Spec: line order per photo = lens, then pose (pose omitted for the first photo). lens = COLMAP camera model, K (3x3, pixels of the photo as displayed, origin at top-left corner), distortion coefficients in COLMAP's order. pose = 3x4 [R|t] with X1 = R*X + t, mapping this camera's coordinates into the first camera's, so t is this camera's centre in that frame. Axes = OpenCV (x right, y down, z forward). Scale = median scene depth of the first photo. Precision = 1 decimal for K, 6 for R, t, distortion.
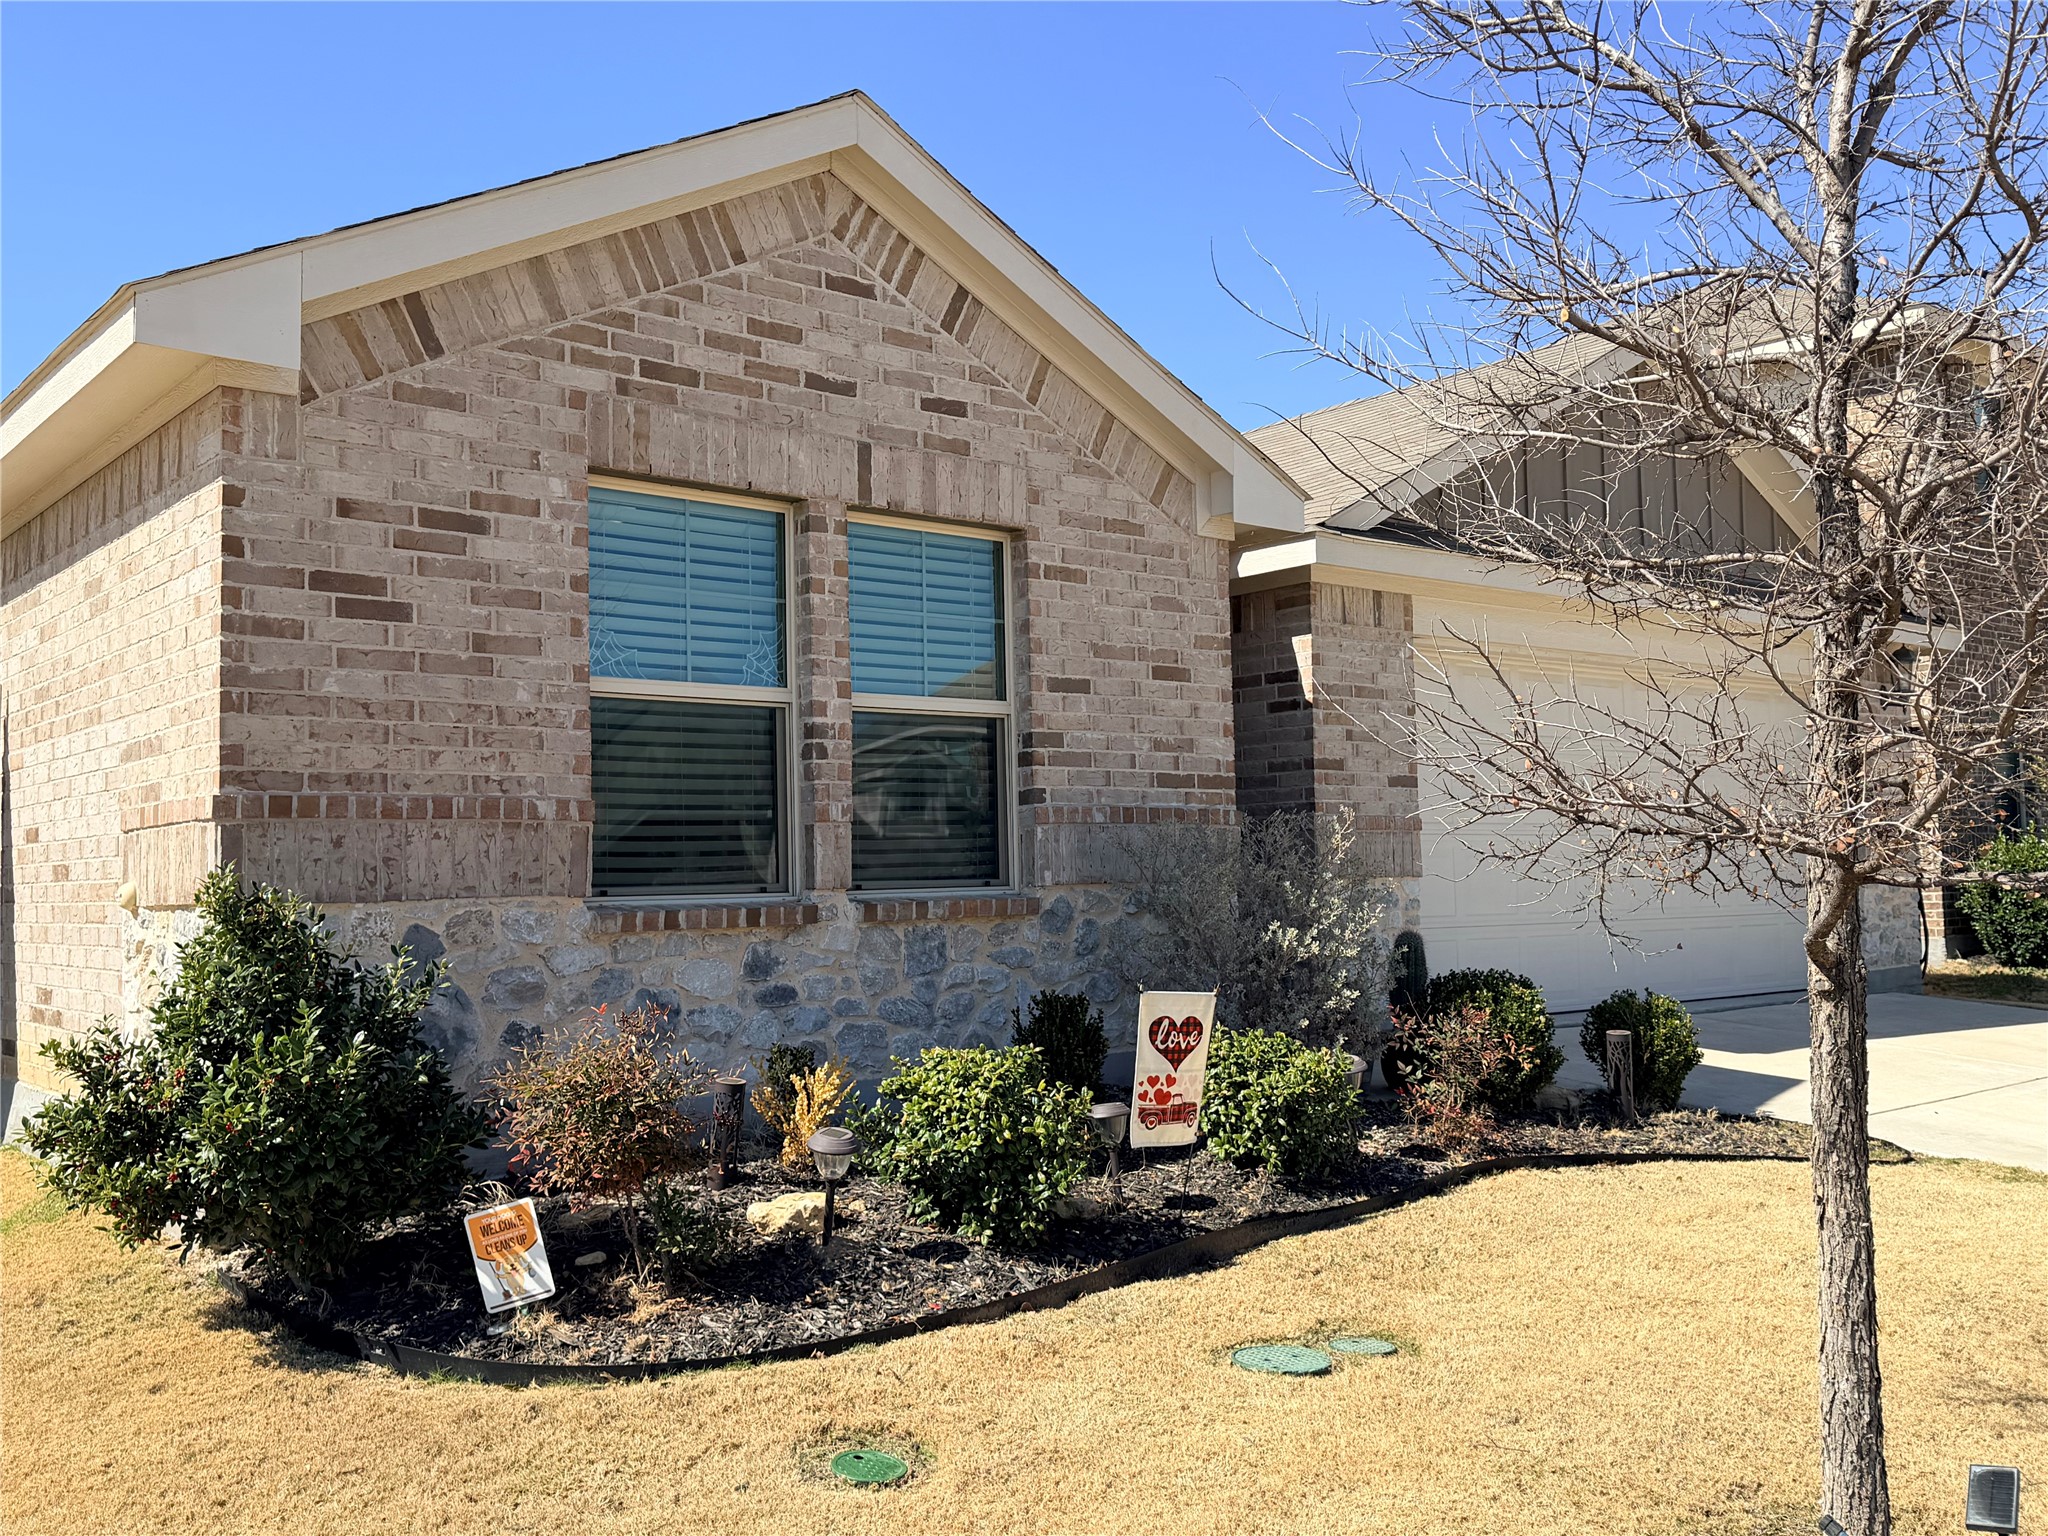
lens RADIAL K [[1854.6, 0, 1023.6], [0, 1854.6, 771.4], [0, 0, 1]] dist [0.125802, 0.005183]
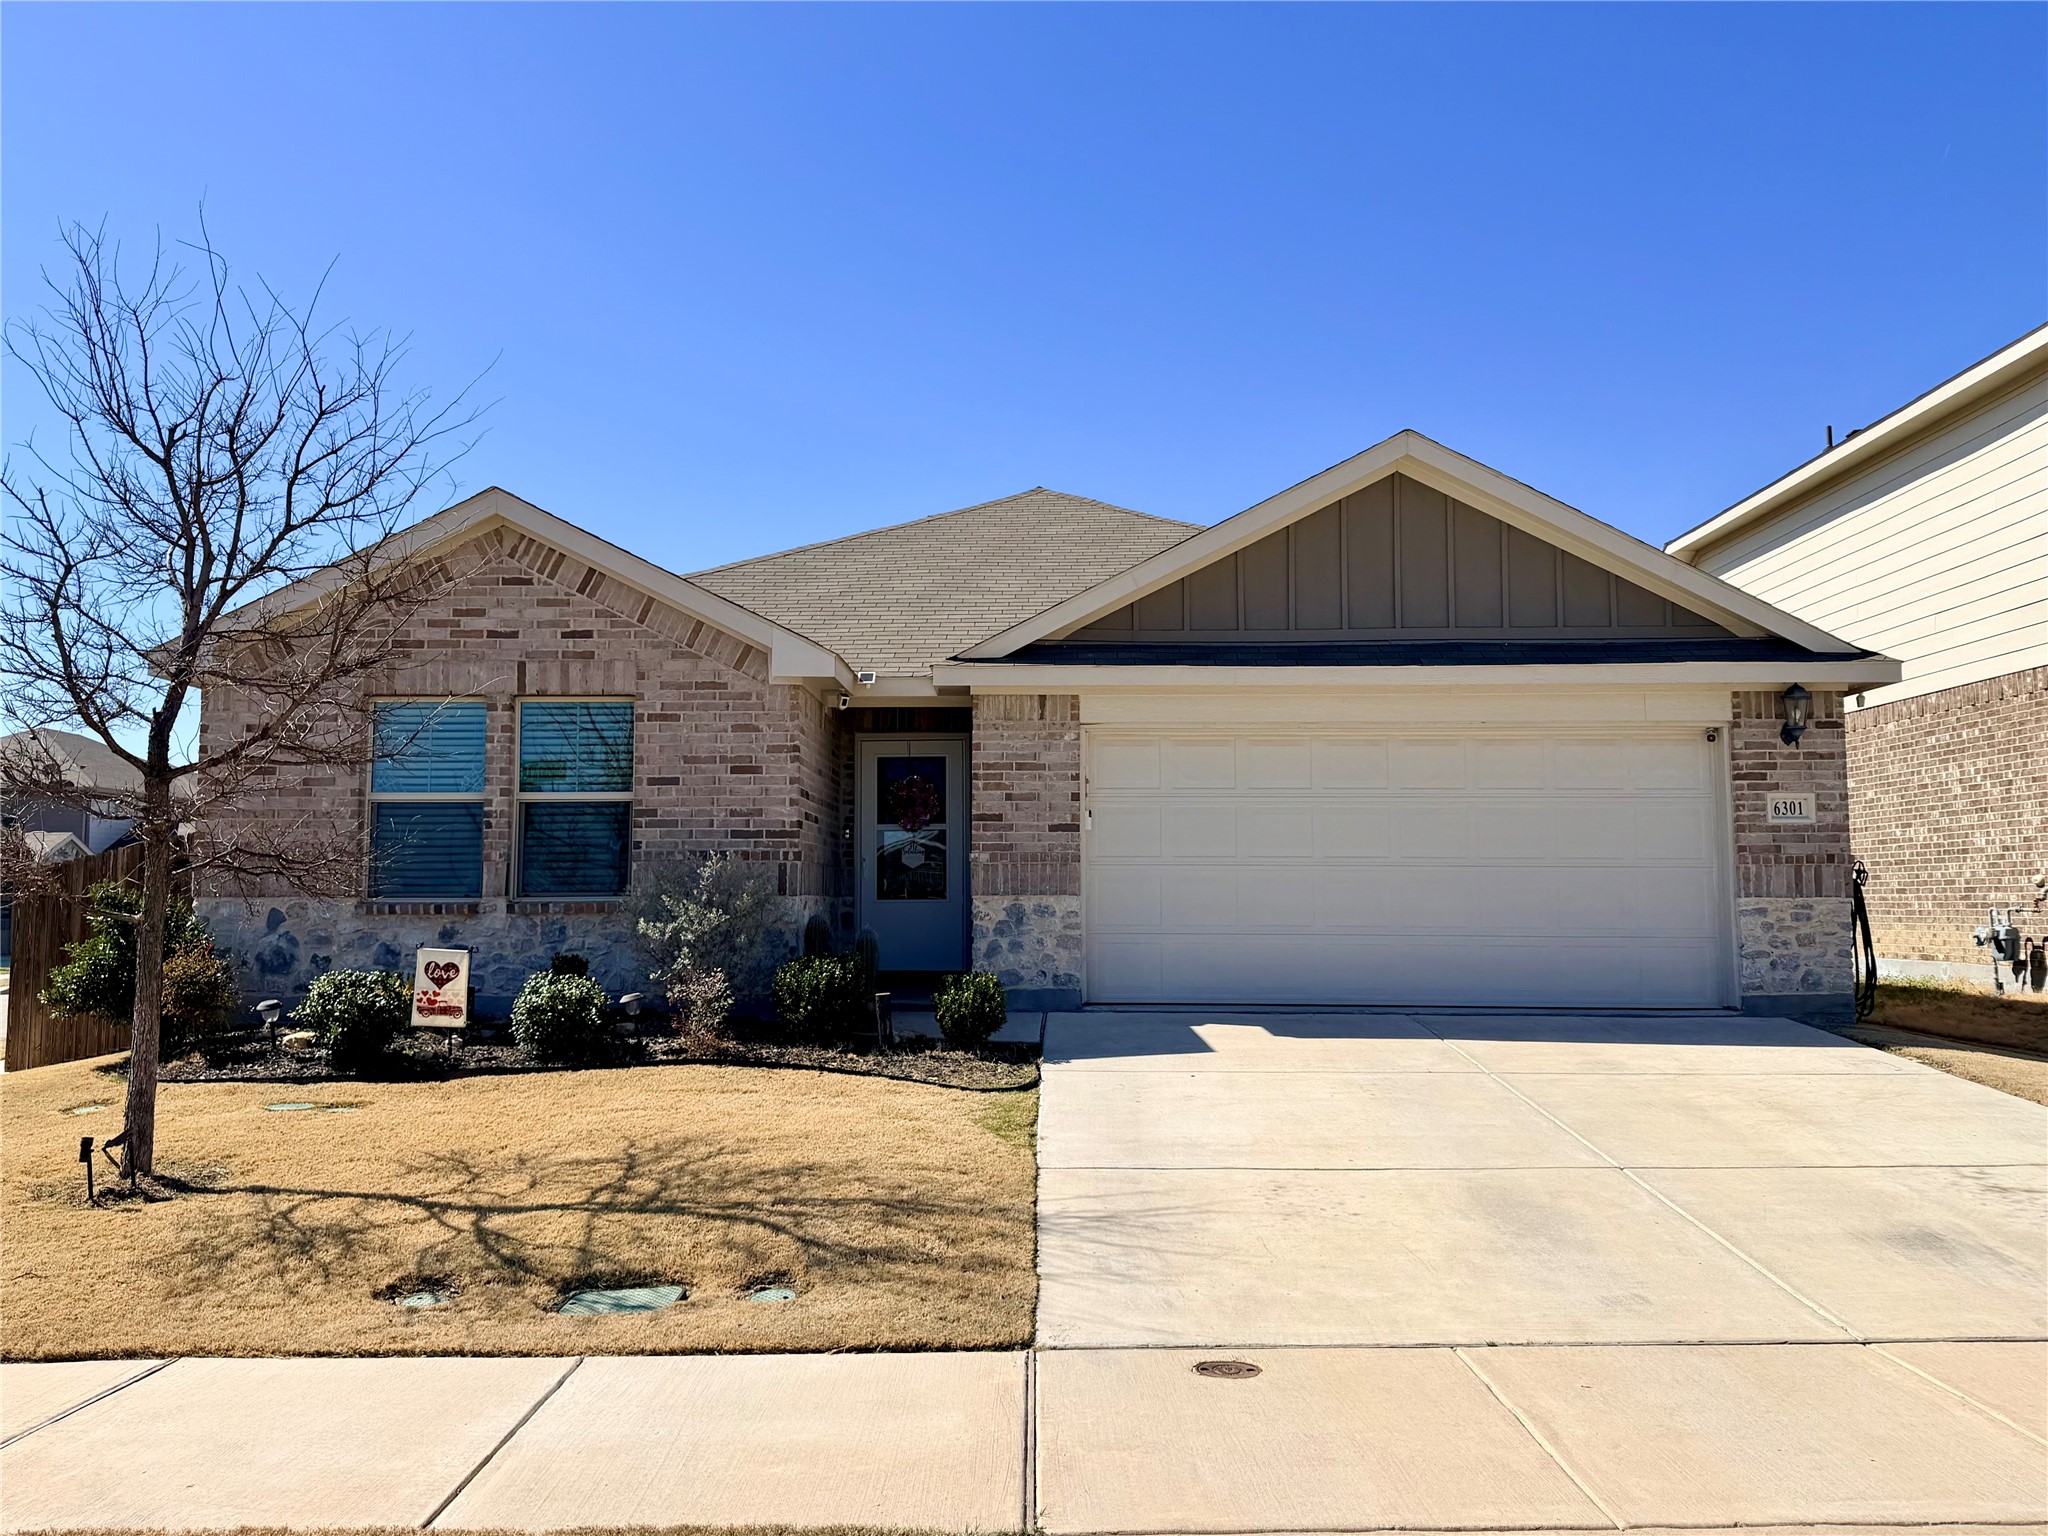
lens RADIAL K [[1610.9, 0, 1025.1], [0, 1610.9, 769.8], [0, 0, 1]] dist [0.011852, -0.003093]
pose [[0.781265, -0.034649, -0.623238, 1.339127], [0.024369, 0.999390, -0.025013, -0.012087], [0.623724, 0.004354, 0.781632, 0.033865]]
